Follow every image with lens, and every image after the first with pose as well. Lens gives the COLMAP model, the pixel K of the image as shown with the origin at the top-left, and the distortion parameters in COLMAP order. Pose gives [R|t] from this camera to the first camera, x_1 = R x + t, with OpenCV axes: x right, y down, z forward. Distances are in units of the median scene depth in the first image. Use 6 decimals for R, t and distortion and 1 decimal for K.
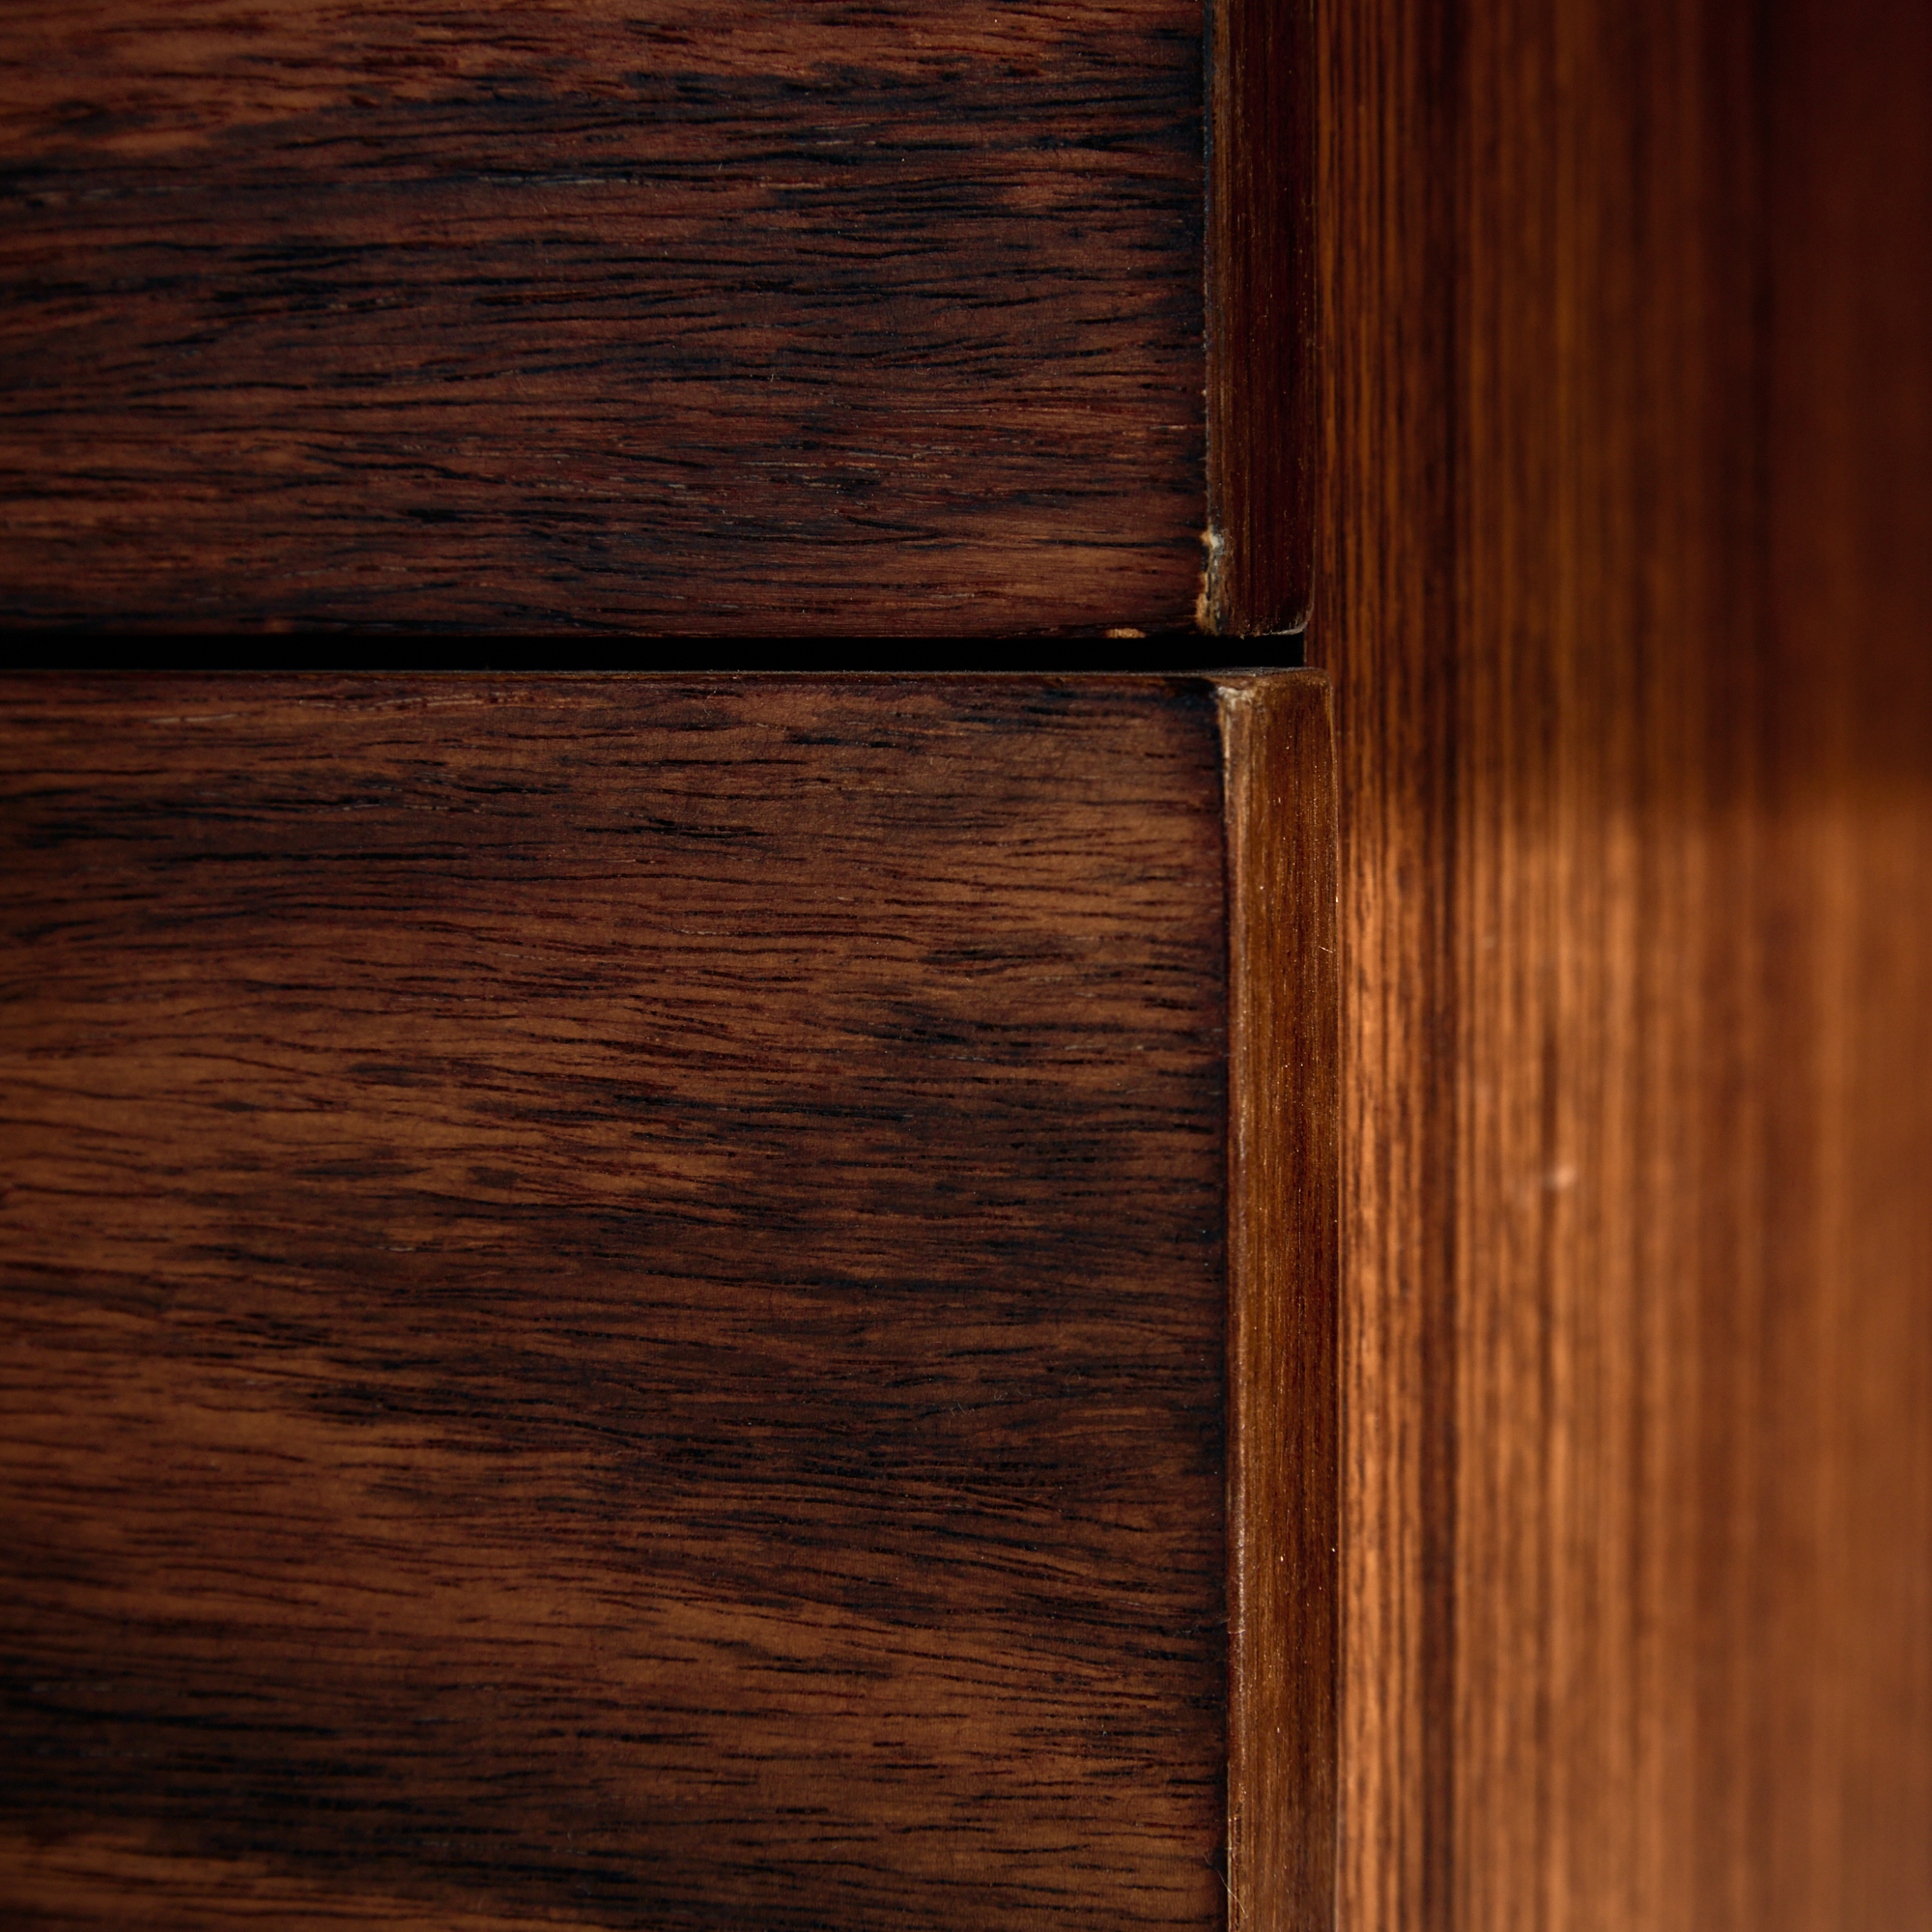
lens RADIAL K [[7026.7, 0, 966.0], [0, 7026.7, 966.0], [0, 0, 1]] dist [-0.014252, -0.213736]
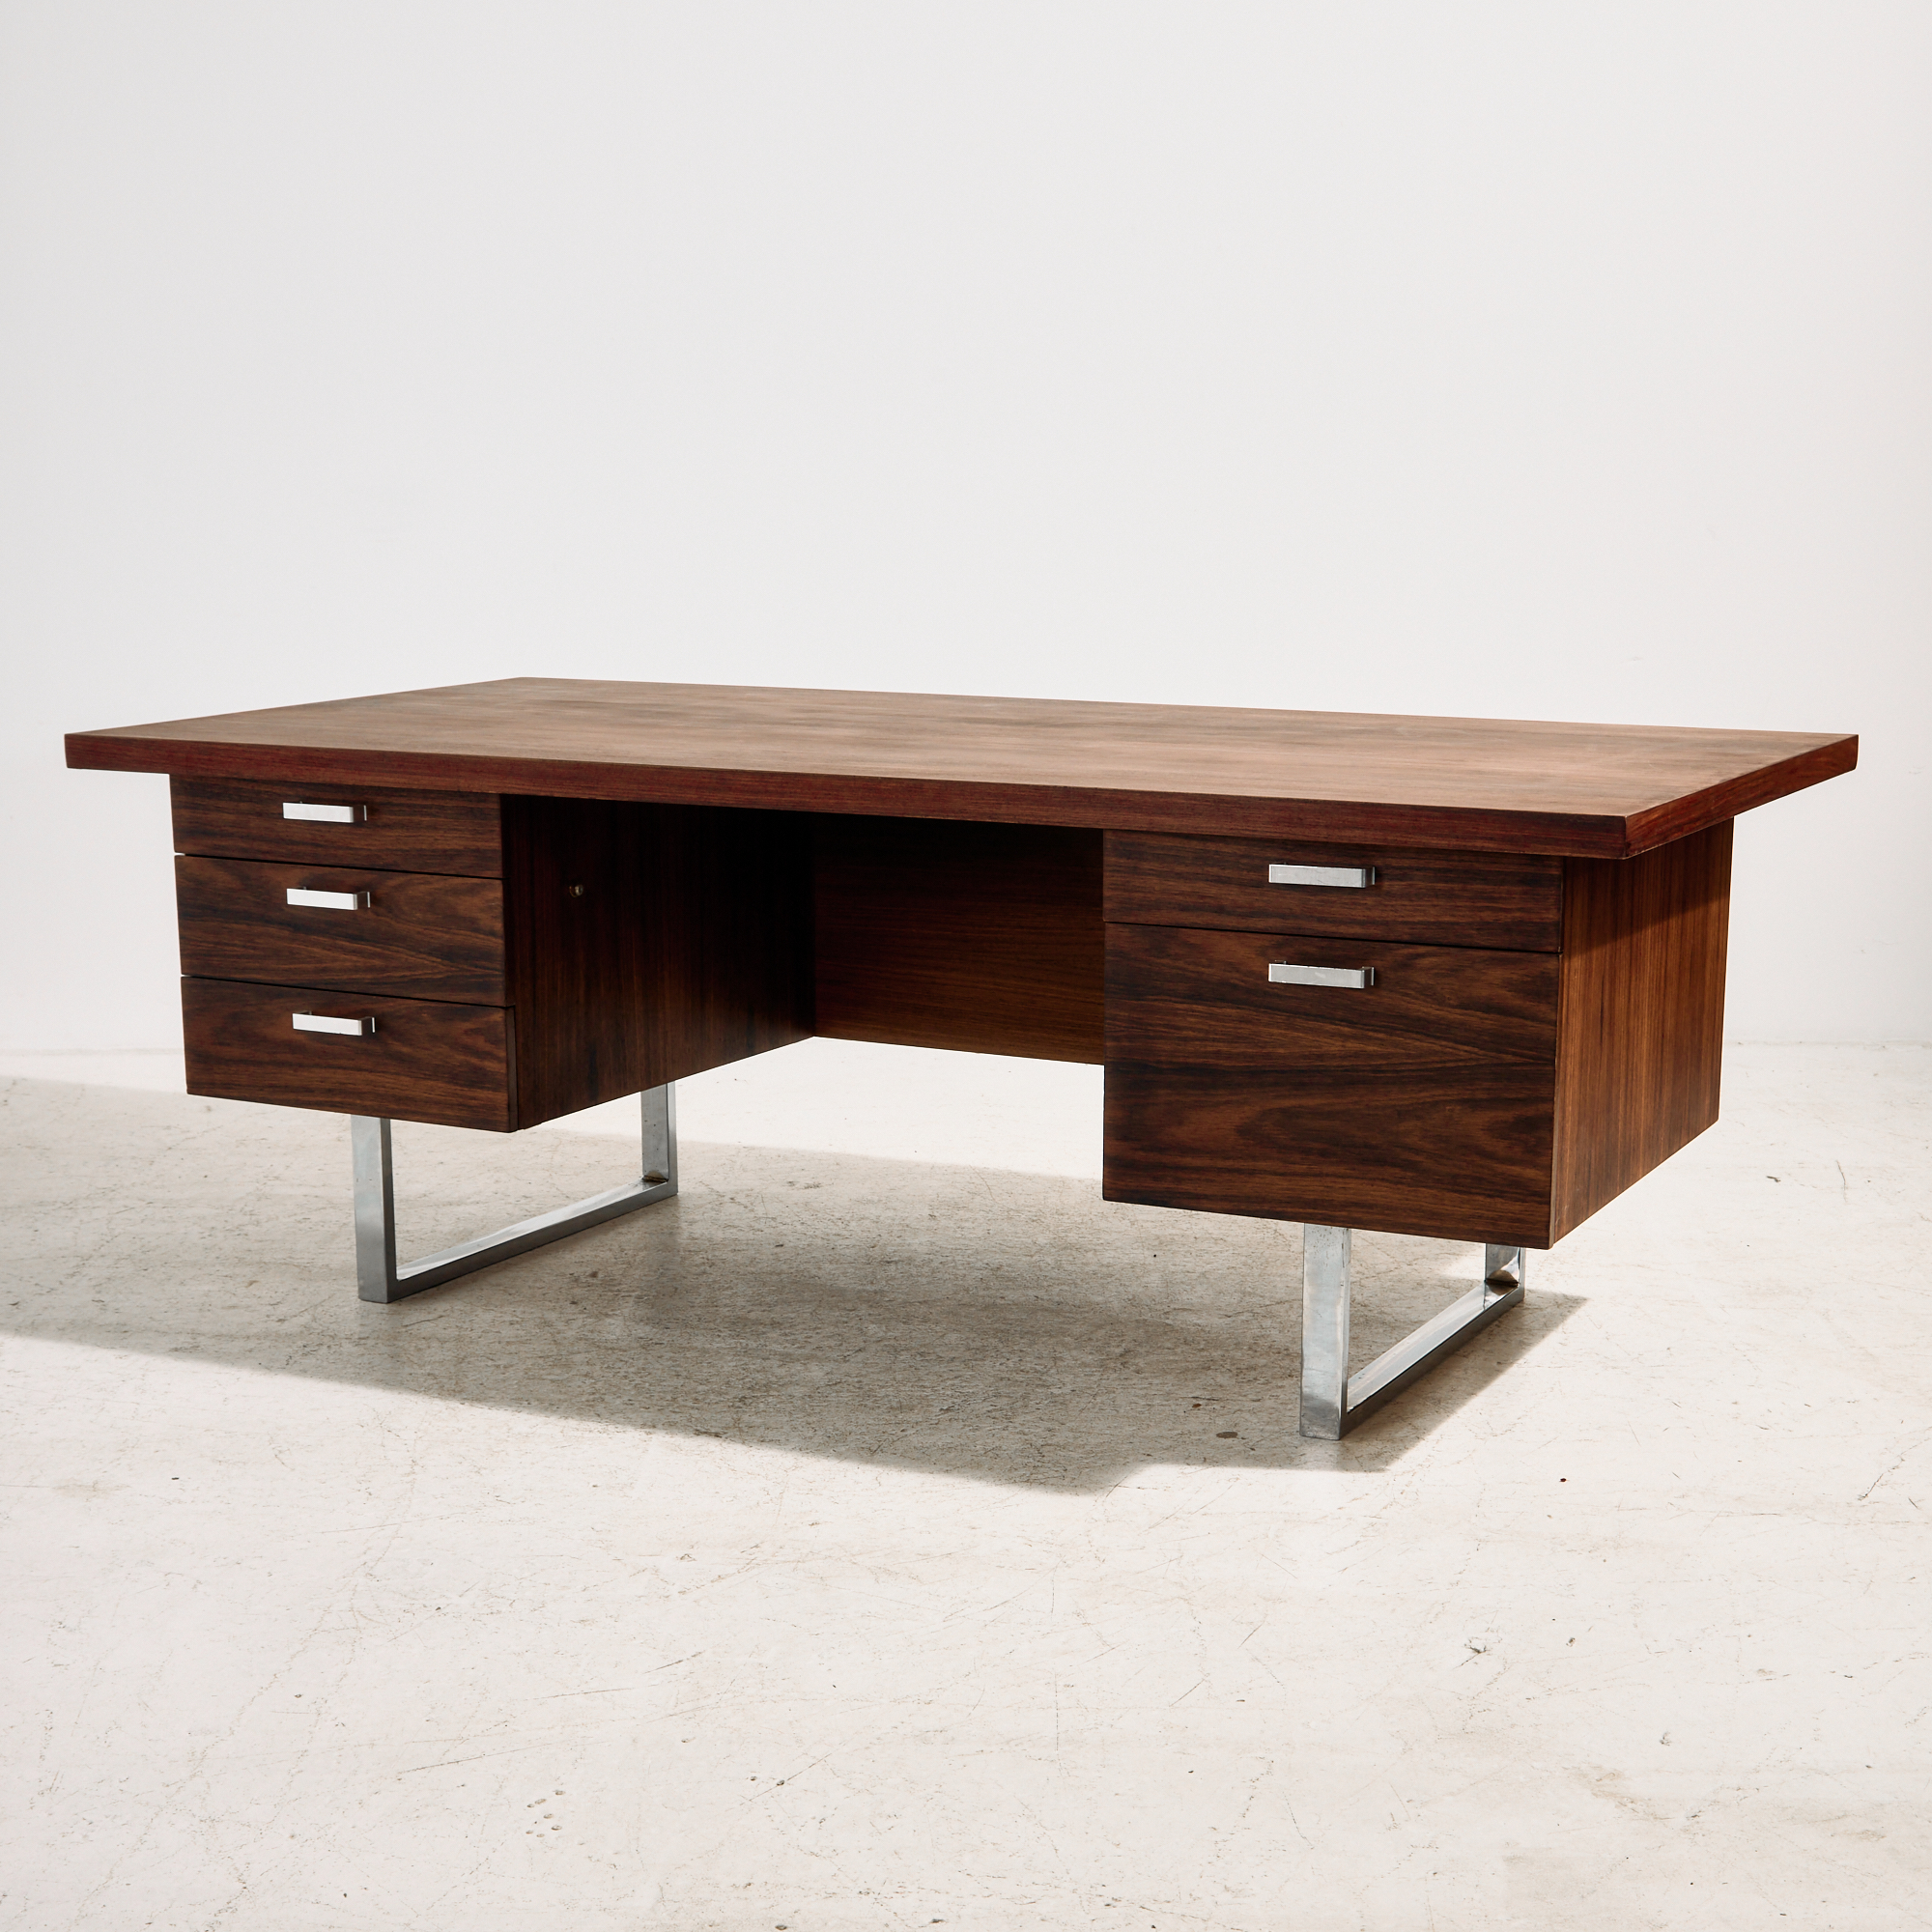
lens RADIAL K [[3213.2, 0, 971.5], [0, 3213.2, 1006.9], [0, 0, 1]] dist [-0.071428, -0.015189]
pose [[0.995571, 0.021149, -0.091599, -0.732414], [-0.010660, 0.993479, 0.113514, -0.847613], [0.093402, -0.112034, 0.989305, -7.560321]]
